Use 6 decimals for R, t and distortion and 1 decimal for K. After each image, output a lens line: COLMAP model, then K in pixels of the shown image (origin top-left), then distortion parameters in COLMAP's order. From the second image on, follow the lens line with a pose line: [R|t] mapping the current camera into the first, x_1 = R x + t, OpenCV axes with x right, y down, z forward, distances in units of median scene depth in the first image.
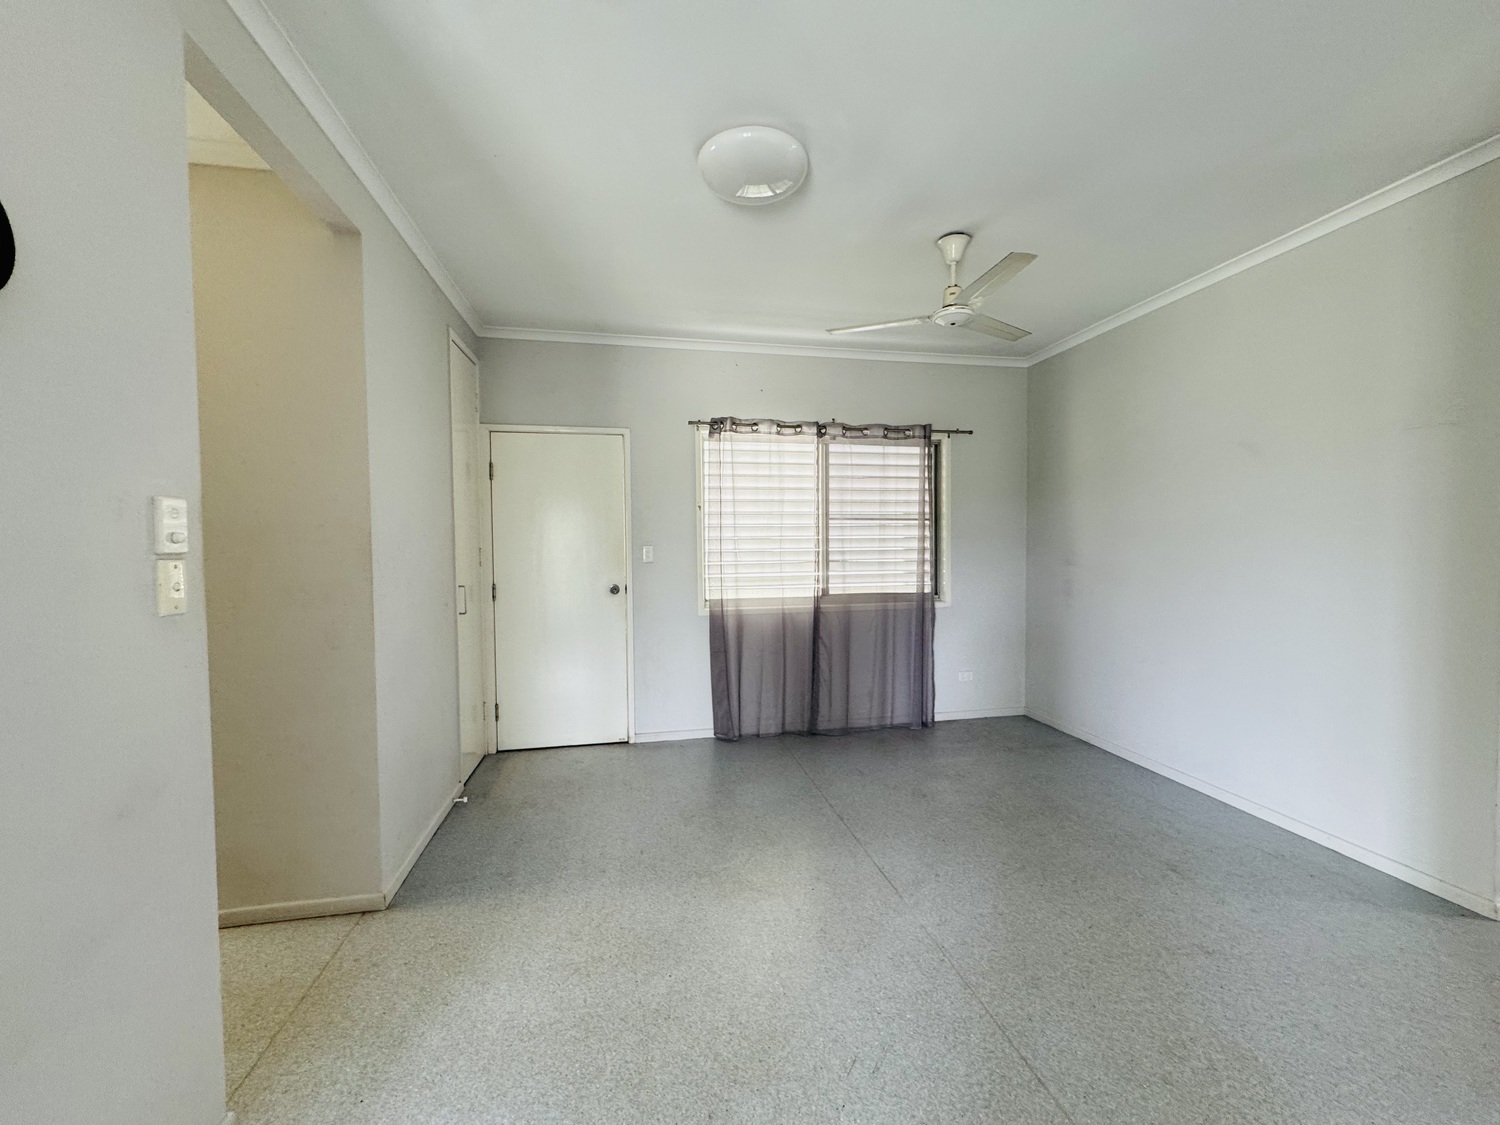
lens RADIAL K [[596.7, 0, 749.9], [0, 596.7, 558.9], [0, 0, 1]] dist [-0.001893, 0.000309]
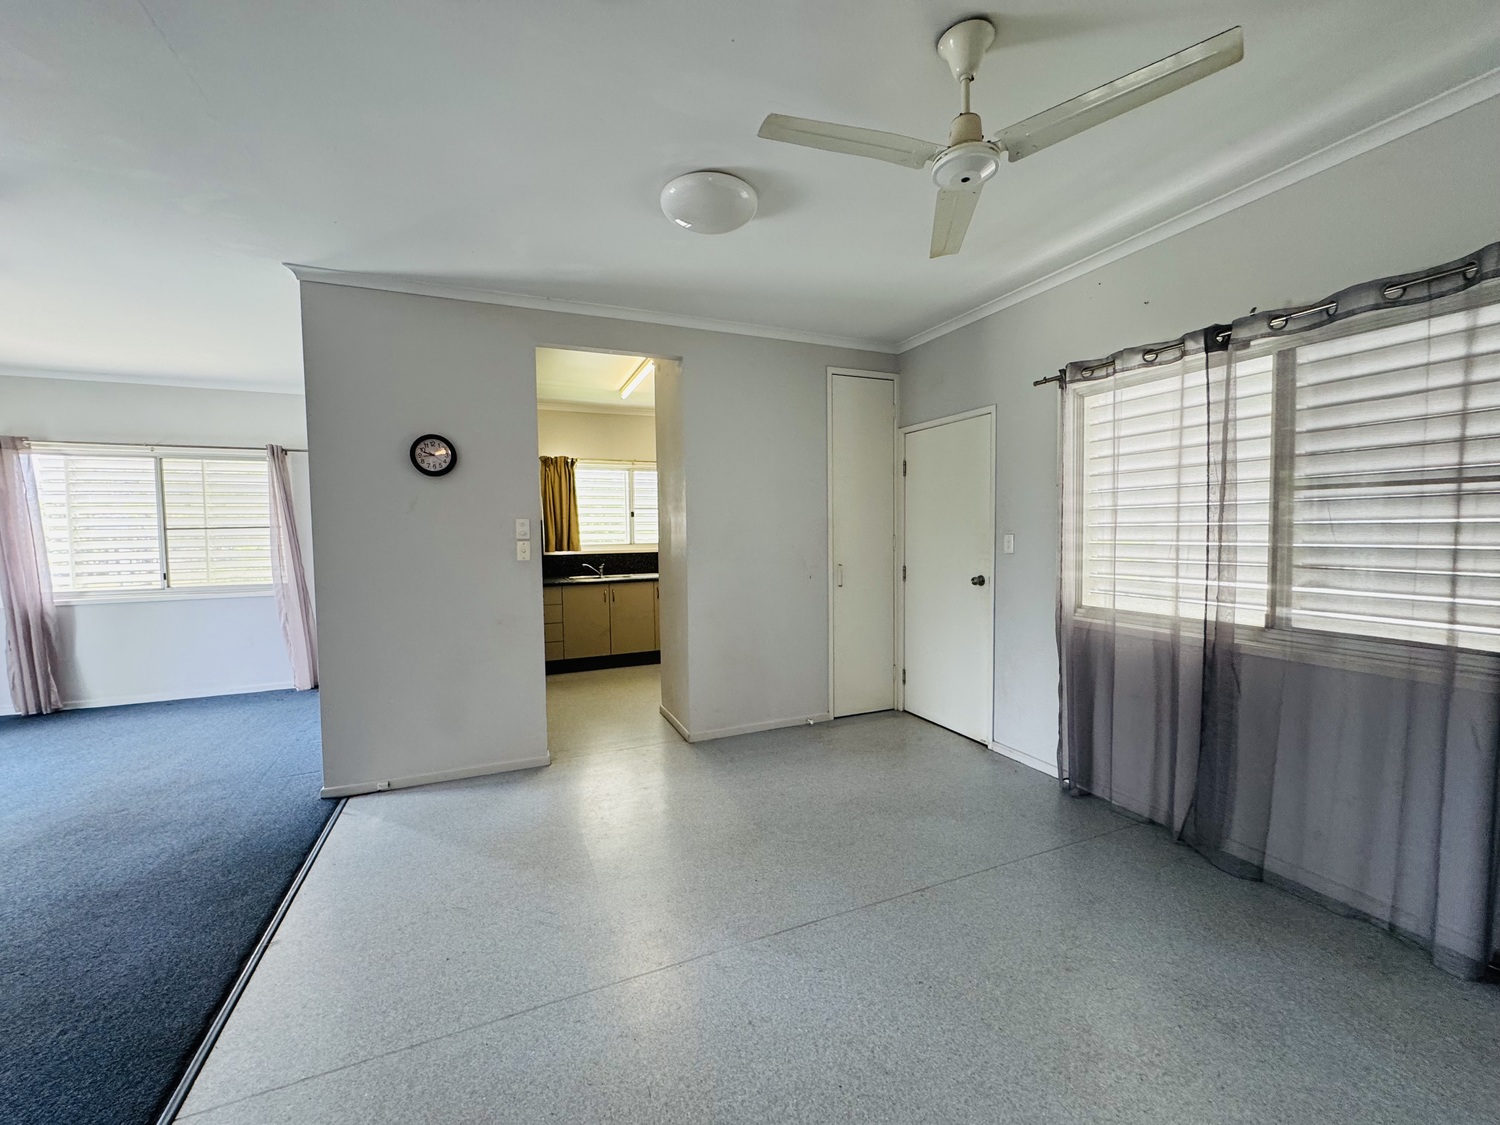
lens RADIAL K [[596.7, 0, 749.9], [0, 596.7, 558.9], [0, 0, 1]] dist [-0.001893, 0.000309]
pose [[0.210309, 0.052526, -0.976223, 0.608360], [-0.019012, 0.998587, 0.049634, -0.022649], [0.977450, 0.008121, 0.211011, 0.442304]]
